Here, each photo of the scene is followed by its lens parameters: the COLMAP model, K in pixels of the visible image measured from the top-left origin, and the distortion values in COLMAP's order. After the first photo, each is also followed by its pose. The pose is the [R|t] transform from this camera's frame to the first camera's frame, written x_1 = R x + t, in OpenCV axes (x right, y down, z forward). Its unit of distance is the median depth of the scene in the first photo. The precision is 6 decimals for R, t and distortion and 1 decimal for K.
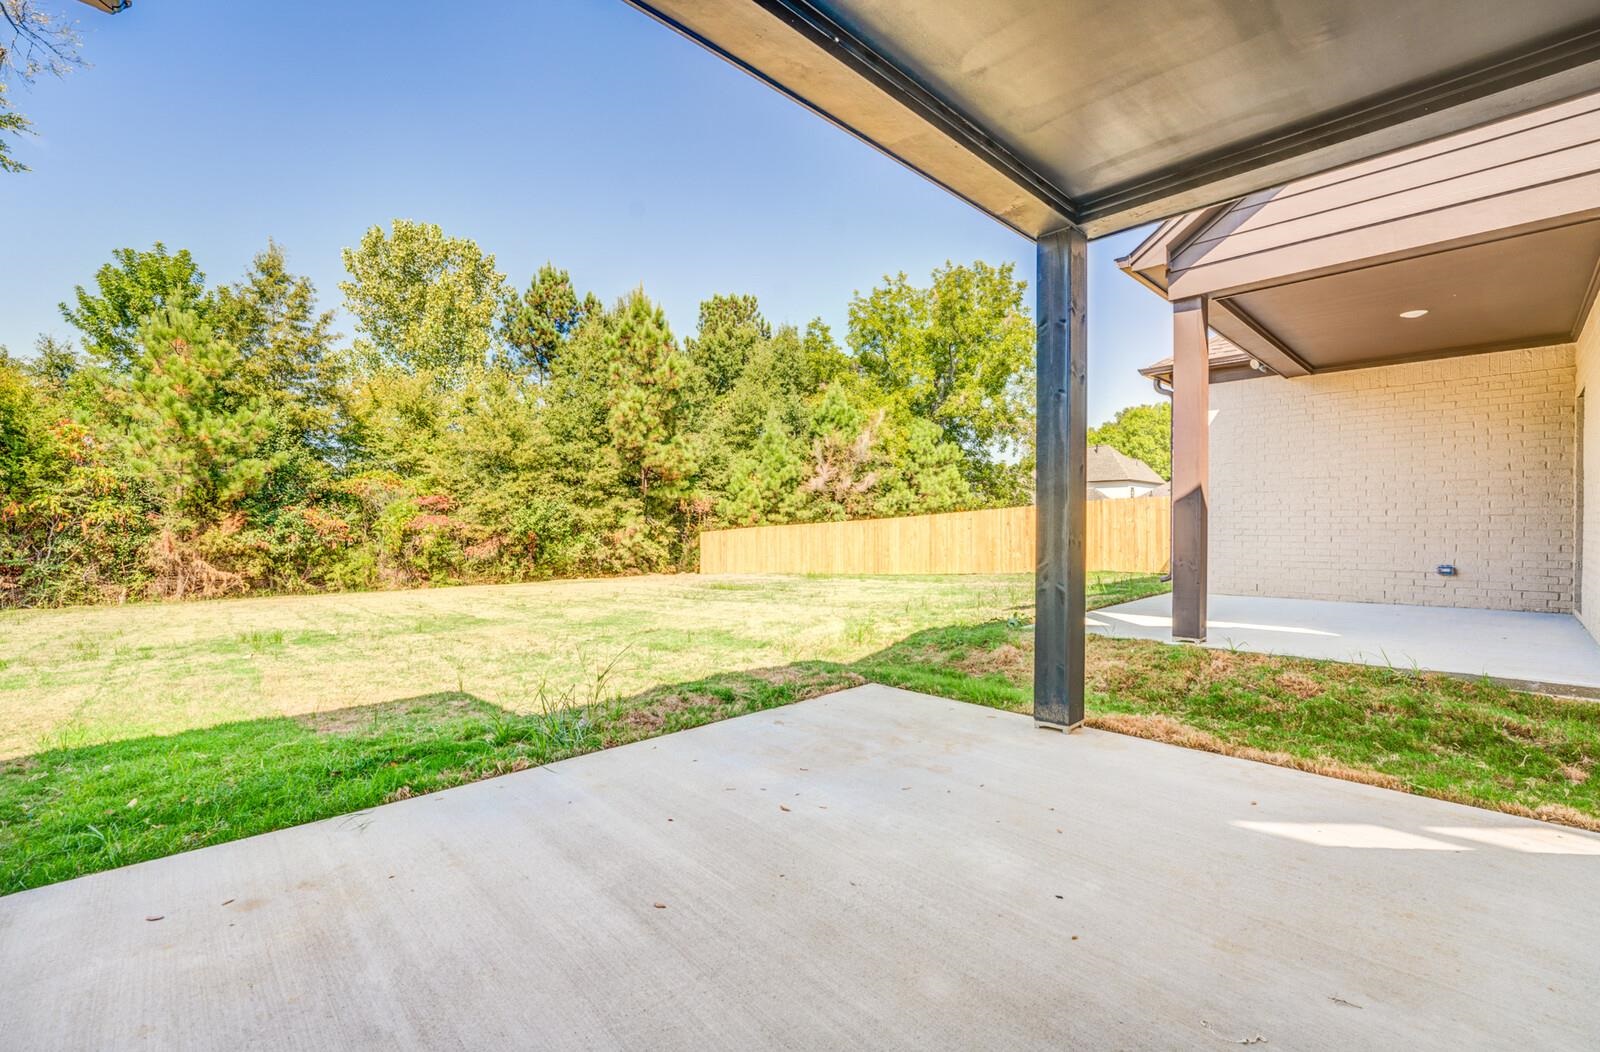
lens RADIAL K [[679.7, 0, 792.9], [0, 679.7, 528.0], [0, 0, 1]] dist [-0.009219, 0.000299]
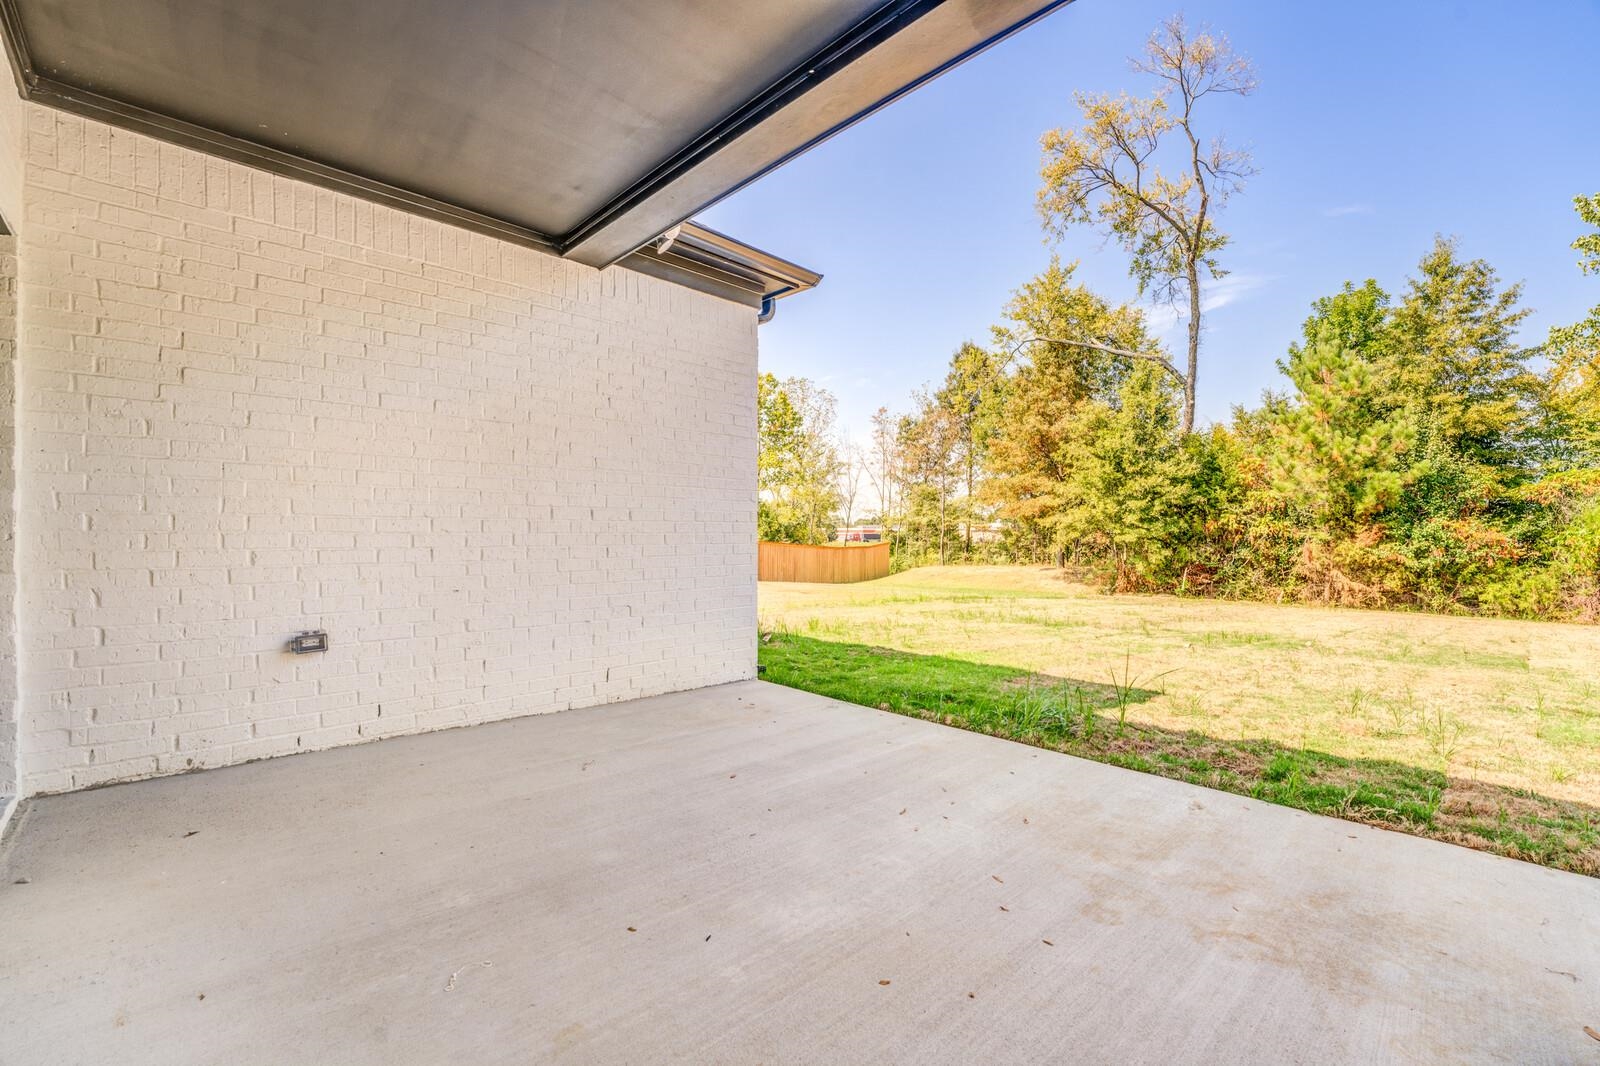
lens RADIAL K [[661.6, 0, 801.8], [0, 661.6, 535.8], [0, 0, 1]] dist [-0.024891, 0.003635]
pose [[0.019764, 0.000110, -0.999805, 0.127724], [-0.011320, 0.999936, -0.000113, 0.002117], [0.999741, 0.011320, 0.019764, 0.112393]]
